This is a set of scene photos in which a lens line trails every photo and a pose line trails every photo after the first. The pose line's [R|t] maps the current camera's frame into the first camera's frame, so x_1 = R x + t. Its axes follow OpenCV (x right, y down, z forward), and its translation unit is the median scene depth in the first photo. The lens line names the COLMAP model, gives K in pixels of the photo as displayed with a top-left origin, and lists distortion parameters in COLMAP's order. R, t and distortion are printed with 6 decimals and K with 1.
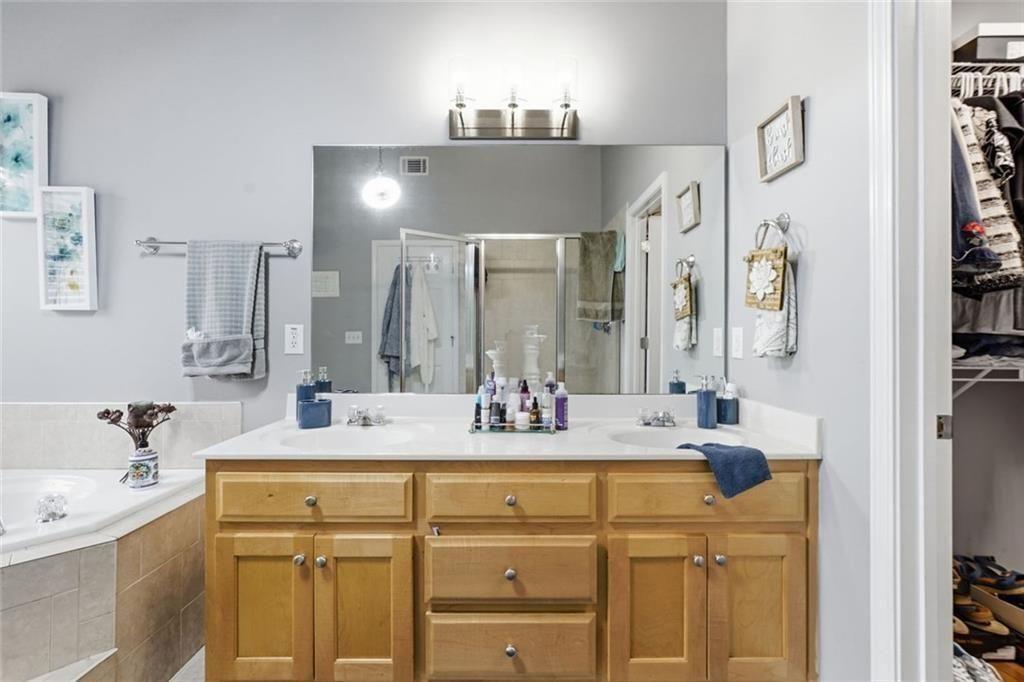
lens RADIAL K [[453.0, 0, 512.7], [0, 453.0, 327.0], [0, 0, 1]] dist [-0.028096, 0.026528]
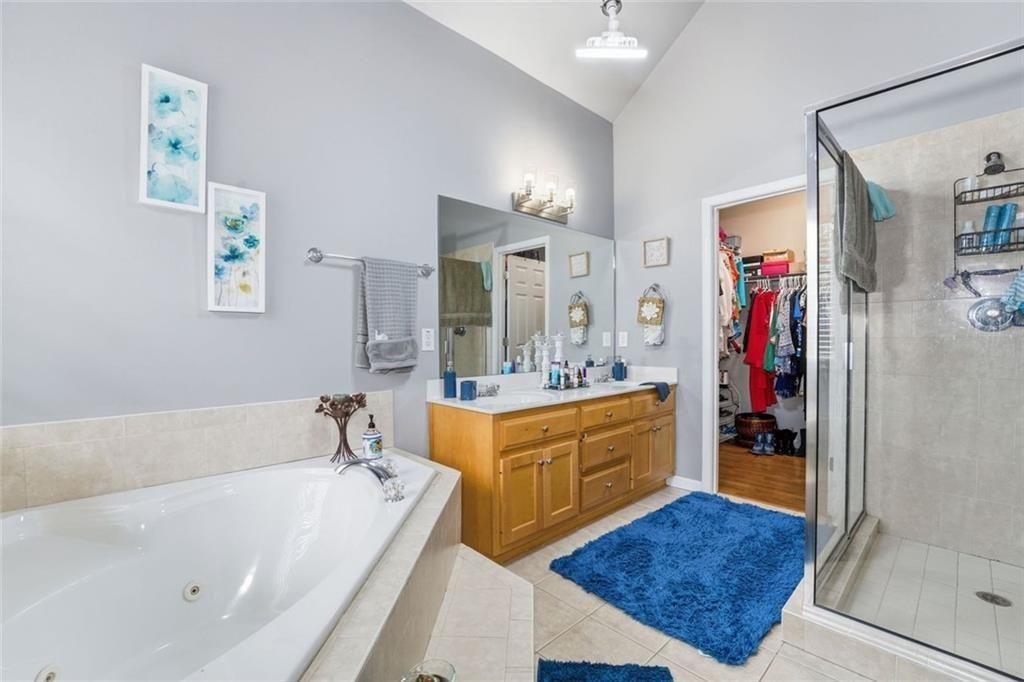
lens RADIAL K [[479.4, 0, 512.0], [0, 479.4, 341.0], [0, 0, 1]] dist [-0.003135, -0.000421]
pose [[0.702315, -0.009690, 0.711801, -1.315922], [-0.009172, 0.999701, 0.022659, -0.003313], [-0.711807, -0.022442, 0.702016, -0.164464]]
